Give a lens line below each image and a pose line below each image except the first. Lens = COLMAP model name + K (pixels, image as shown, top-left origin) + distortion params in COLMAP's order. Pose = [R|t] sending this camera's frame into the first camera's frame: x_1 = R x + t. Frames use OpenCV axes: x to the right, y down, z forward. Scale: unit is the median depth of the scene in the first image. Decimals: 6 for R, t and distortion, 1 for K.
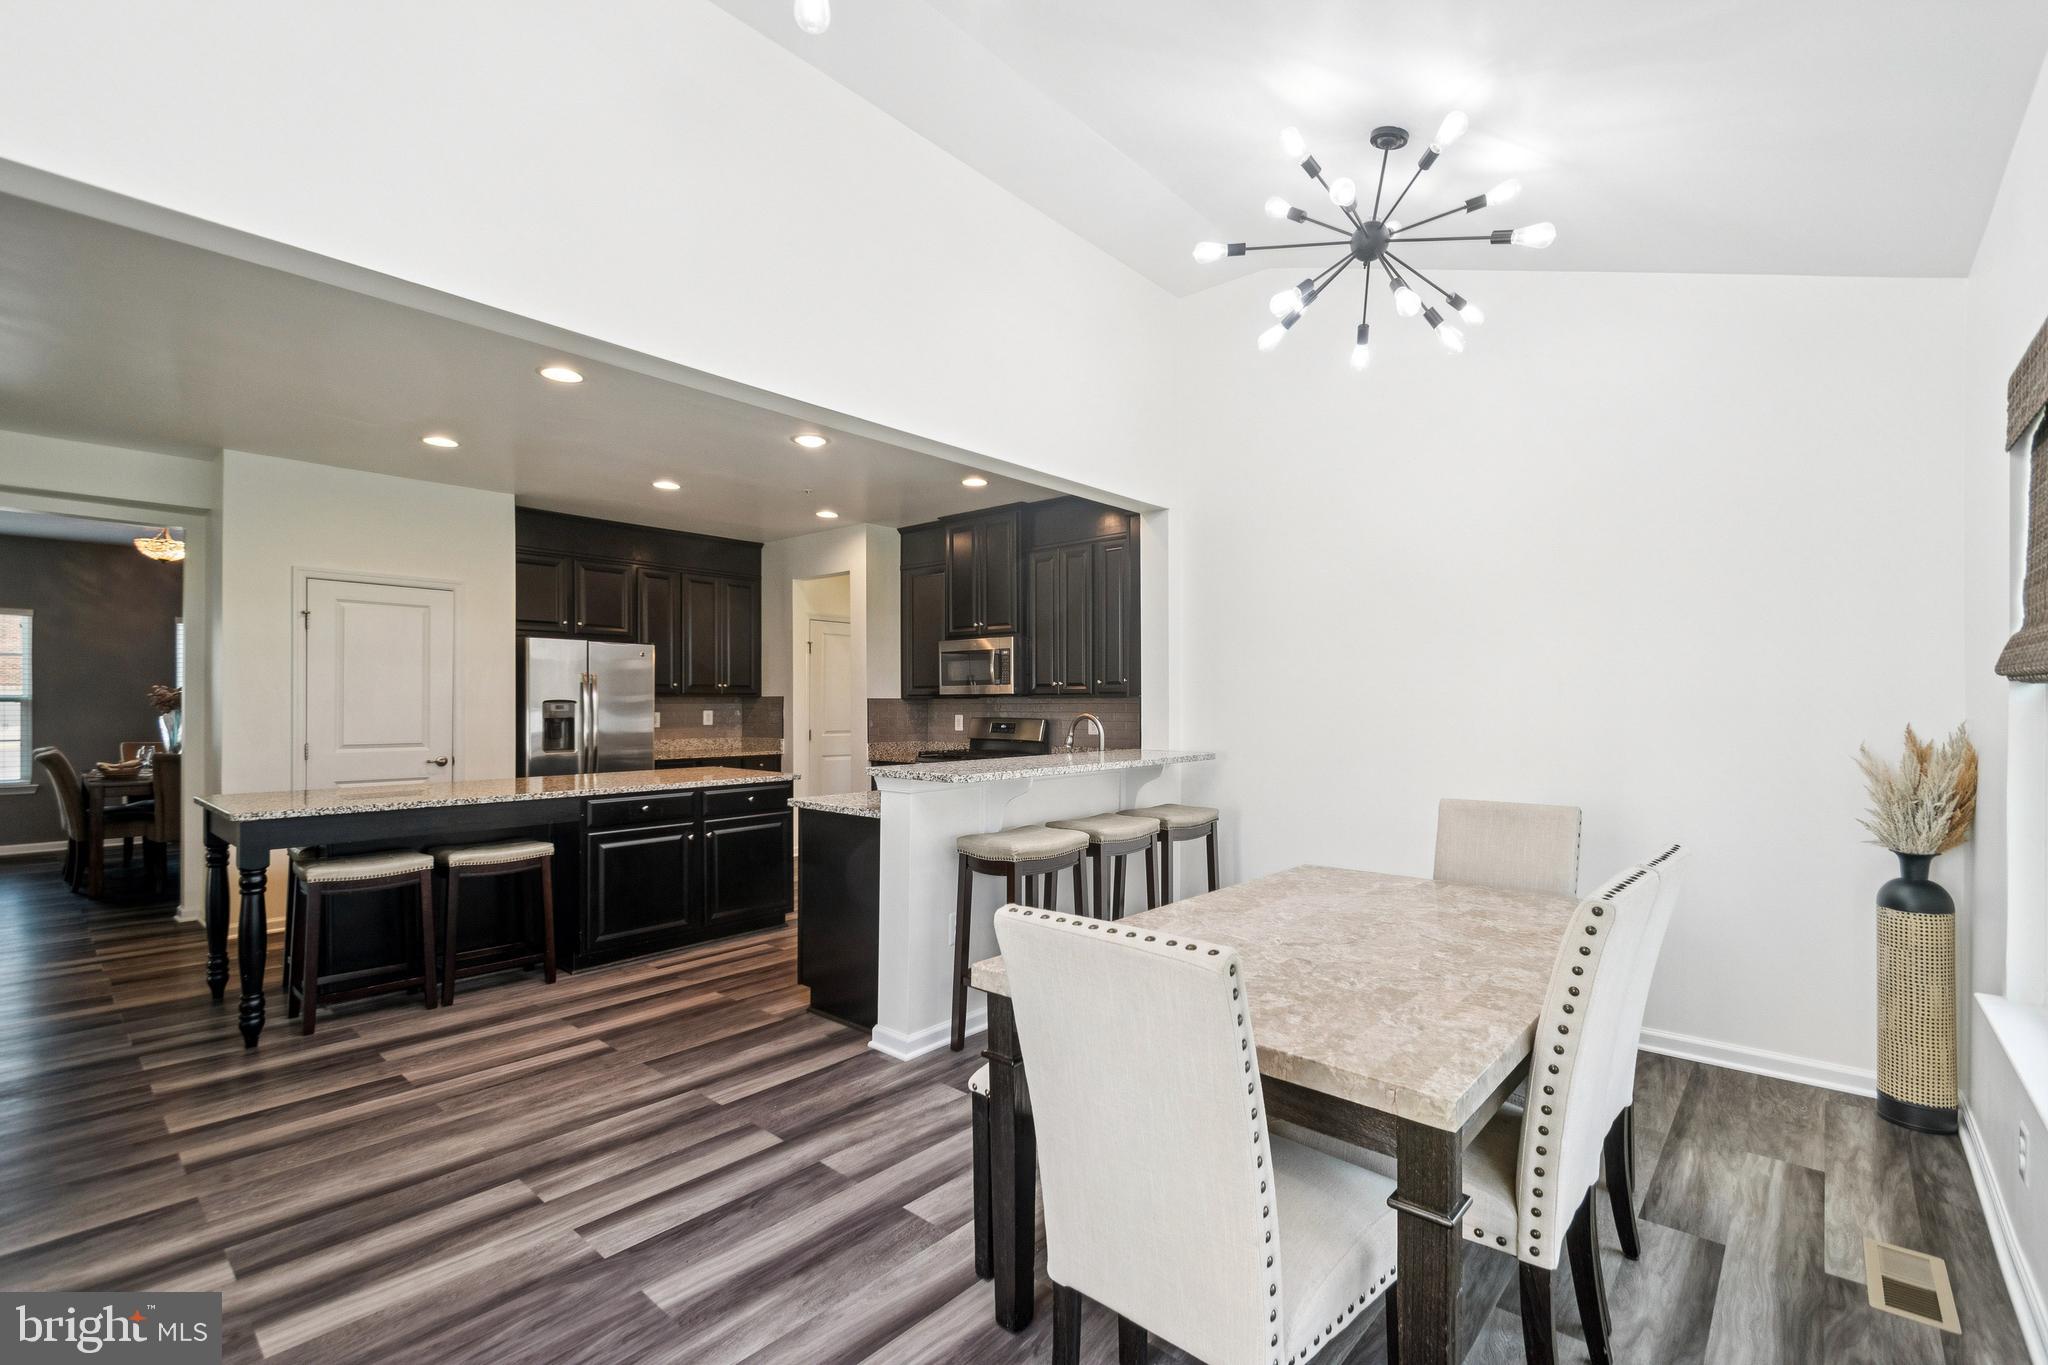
lens RADIAL K [[902.6, 0, 1012.1], [0, 902.6, 695.3], [0, 0, 1]] dist [0.008940, -0.005592]
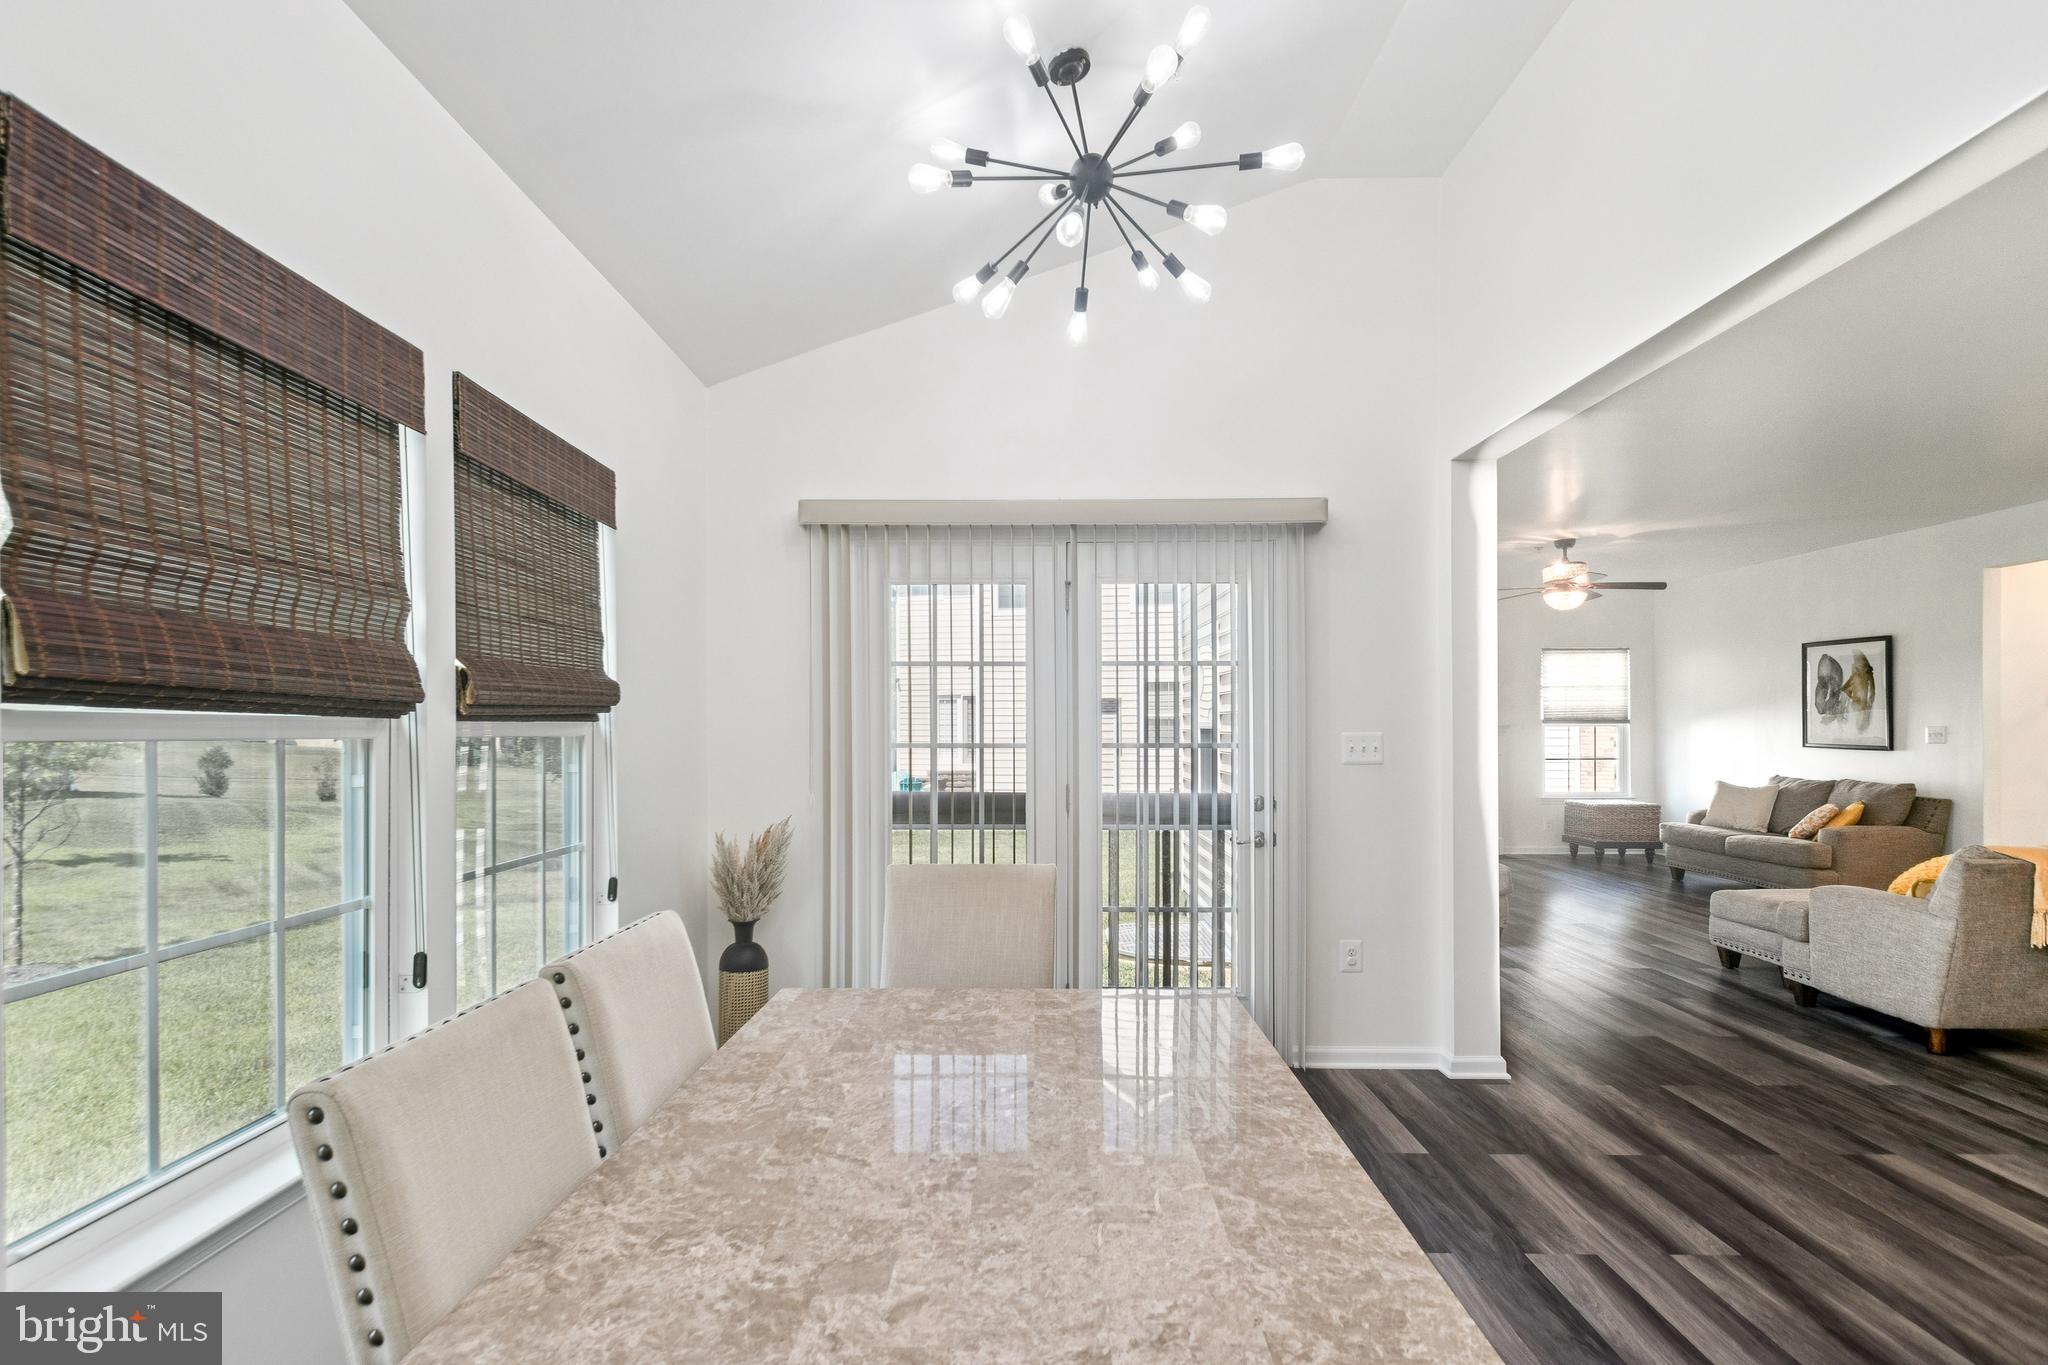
lens RADIAL K [[1021.1, 0, 1007.3], [0, 1021.1, 729.4], [0, 0, 1]] dist [-0.001780, -0.003511]
pose [[-0.756650, 0.001871, -0.653818, 0.481279], [0.007105, 0.999960, -0.005362, 0.007781], [0.653782, -0.008703, -0.756633, 0.928603]]
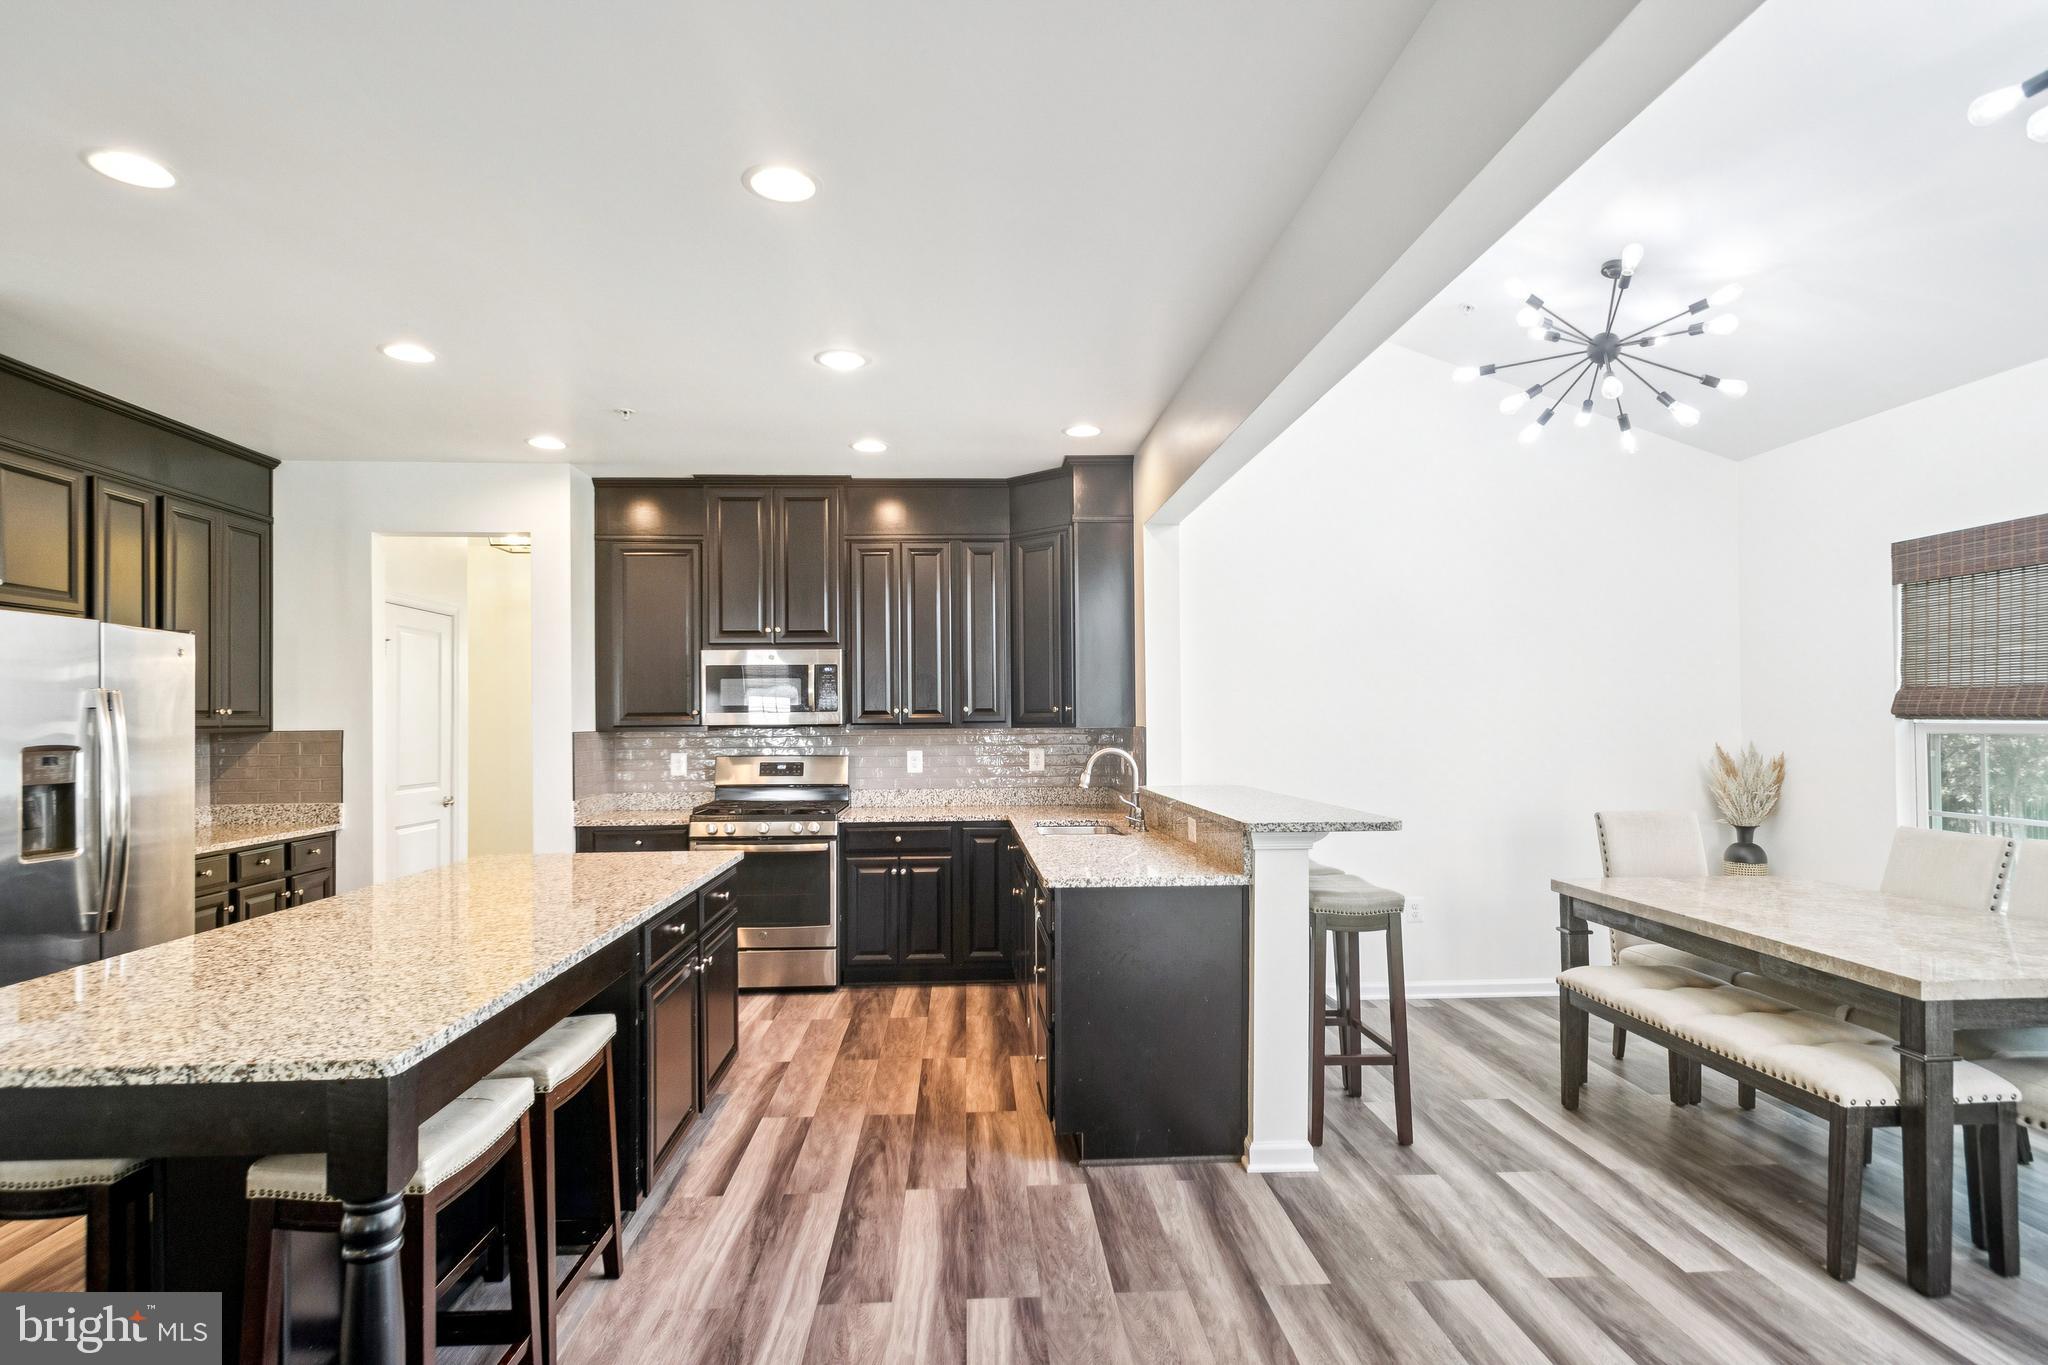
lens RADIAL K [[1055.3, 0, 1008.0], [0, 1055.3, 700.4], [0, 0, 1]] dist [0.000716, -0.001733]
pose [[0.715350, 0.007784, 0.698723, -0.957429], [0.003071, 0.999893, -0.014283, -0.016160], [-0.698760, 0.012363, 0.715249, 0.470167]]
